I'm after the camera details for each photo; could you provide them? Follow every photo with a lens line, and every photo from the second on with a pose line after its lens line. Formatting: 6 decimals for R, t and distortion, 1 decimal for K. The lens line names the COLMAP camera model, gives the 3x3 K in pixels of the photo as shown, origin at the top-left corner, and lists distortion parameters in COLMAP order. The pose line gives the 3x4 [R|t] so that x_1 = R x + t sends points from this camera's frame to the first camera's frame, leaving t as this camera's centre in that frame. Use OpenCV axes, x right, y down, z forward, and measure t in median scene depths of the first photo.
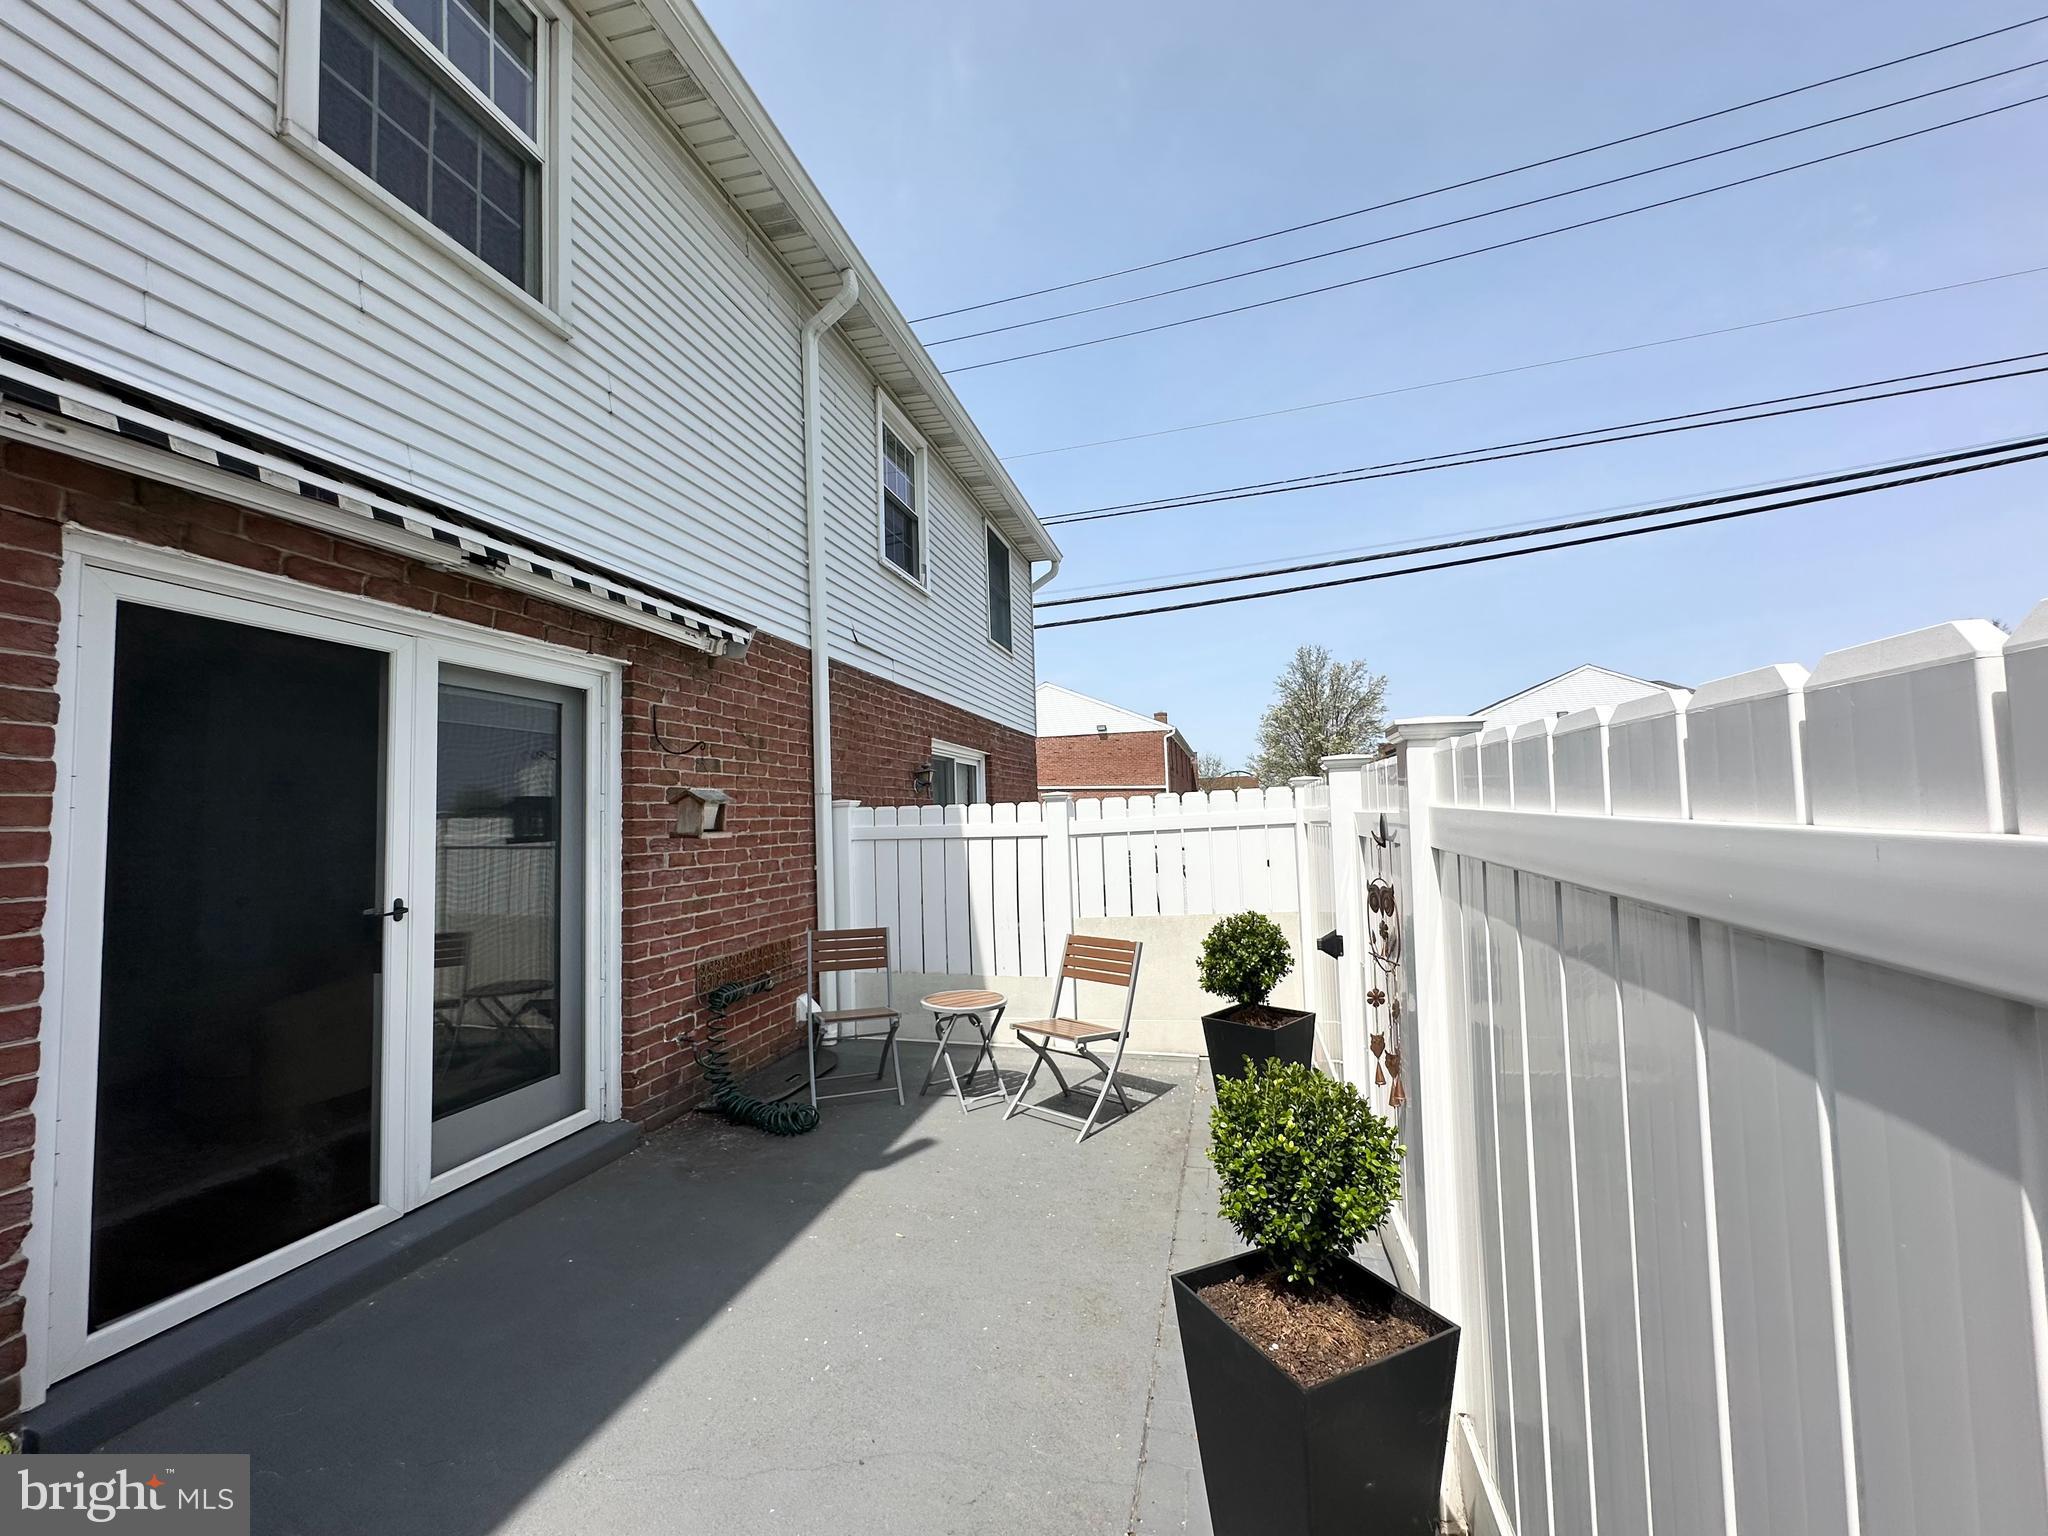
lens RADIAL K [[820.6, 0, 1022.7], [0, 820.6, 770.7], [0, 0, 1]] dist [-0.007215, 0.001394]
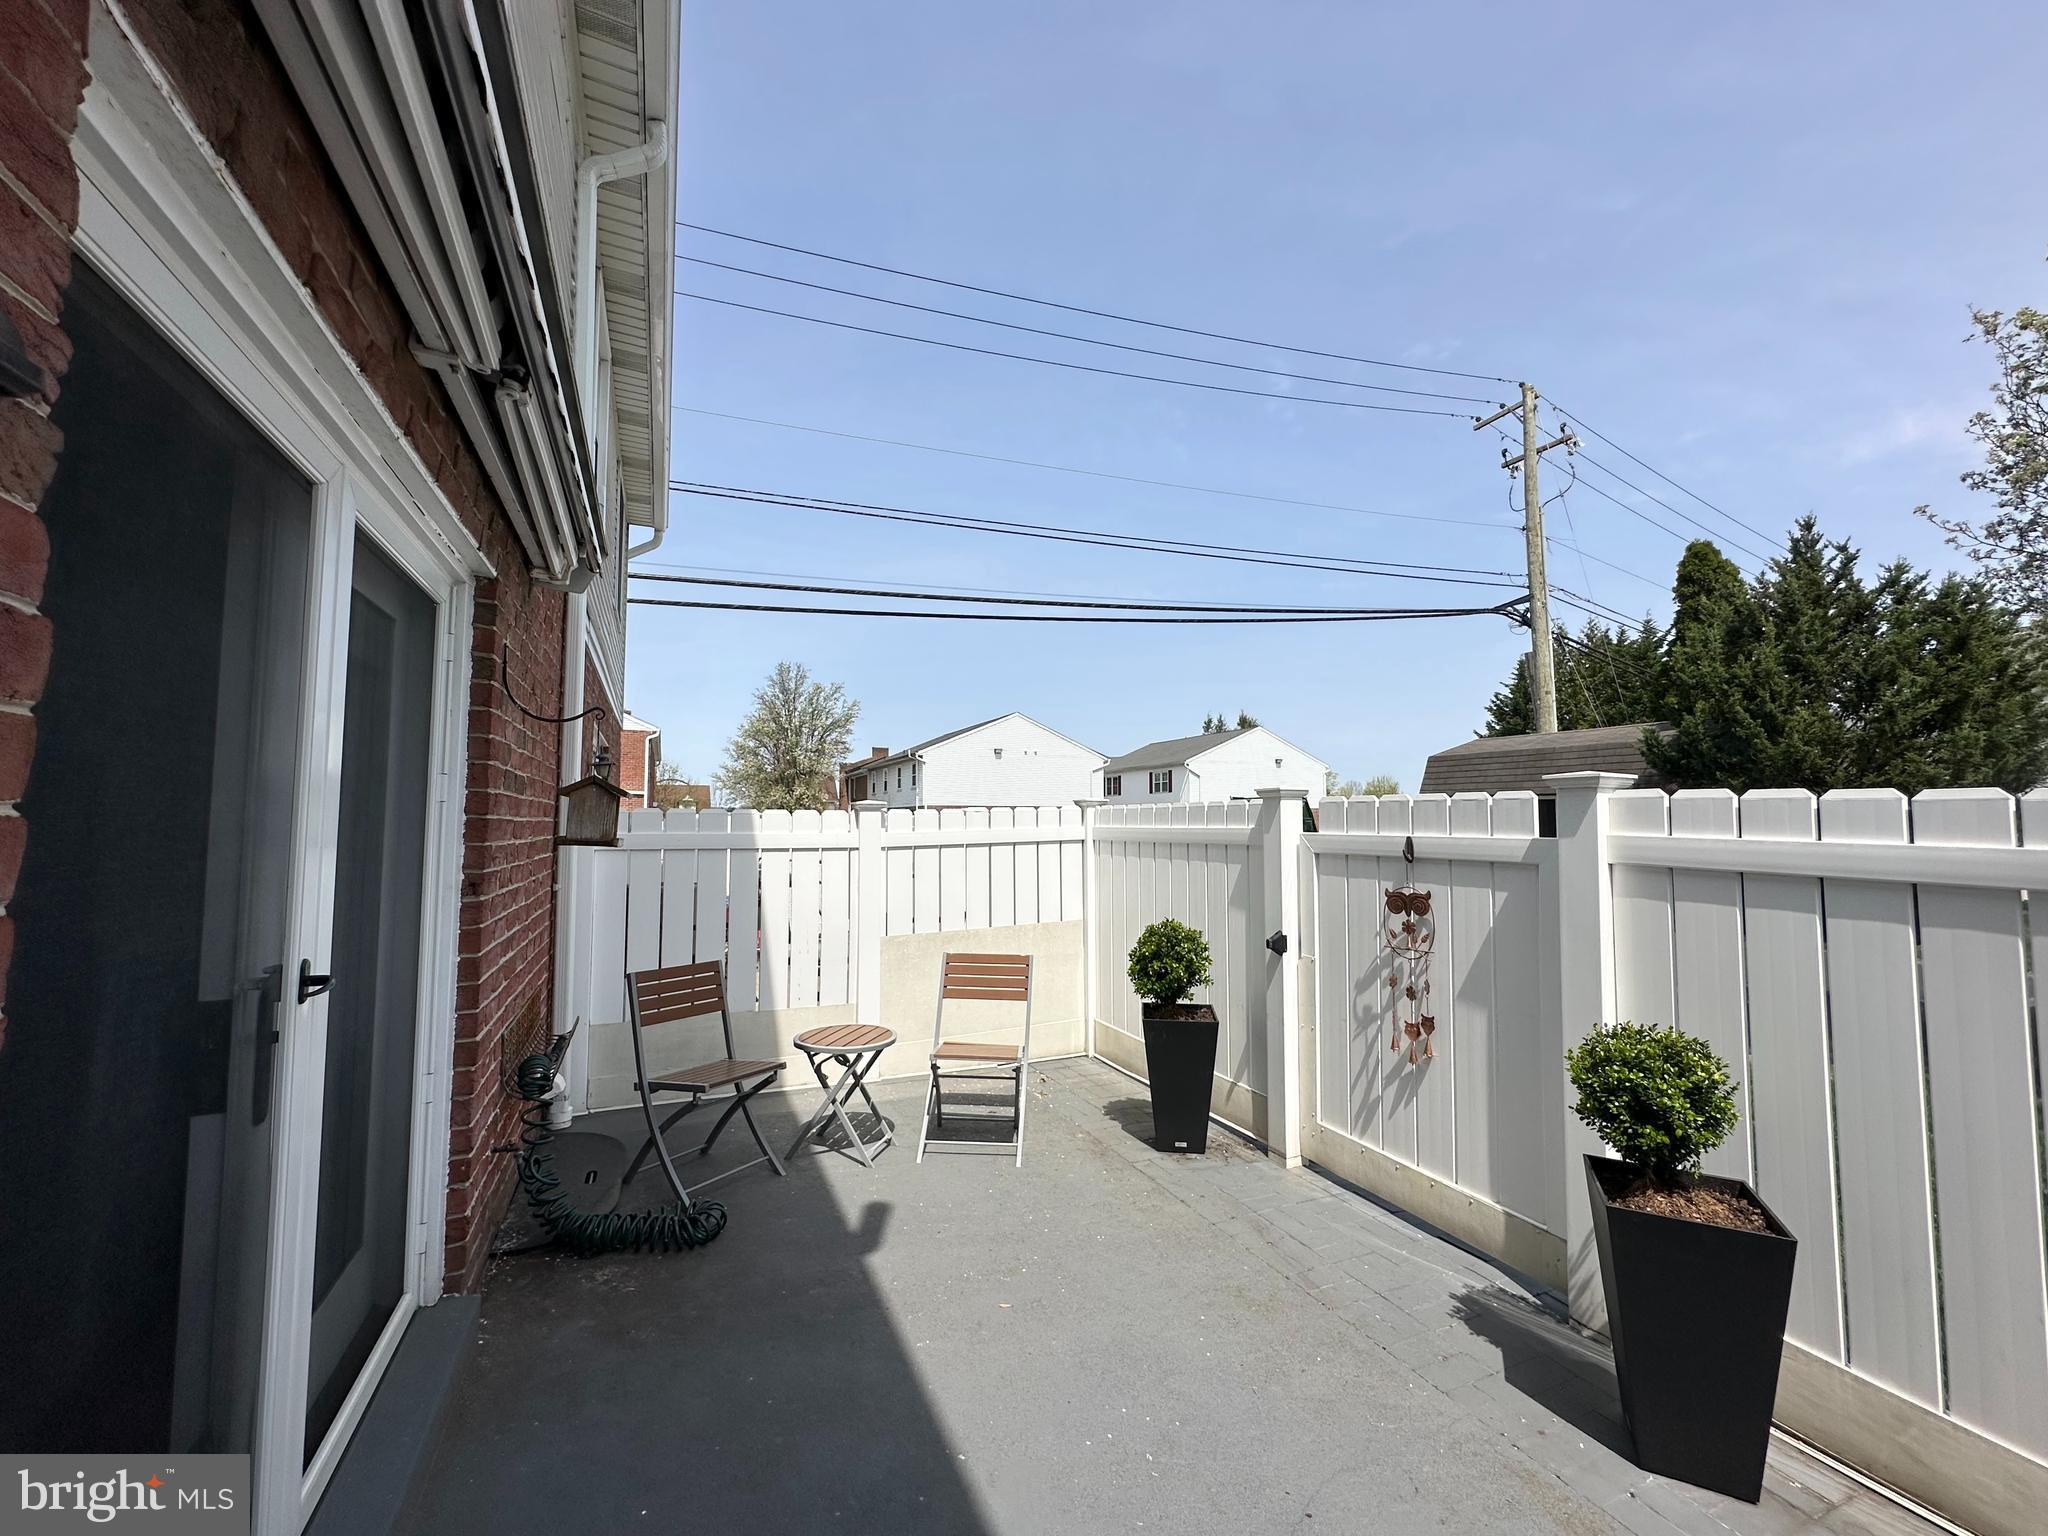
lens RADIAL K [[820.6, 0, 1023.8], [0, 820.6, 773.2], [0, 0, 1]] dist [-0.007215, 0.001394]
pose [[0.783355, 0.067718, 0.617875, -0.444643], [-0.060335, 0.997638, -0.032845, 0.016941], [-0.618640, -0.011551, 0.785590, 0.191497]]
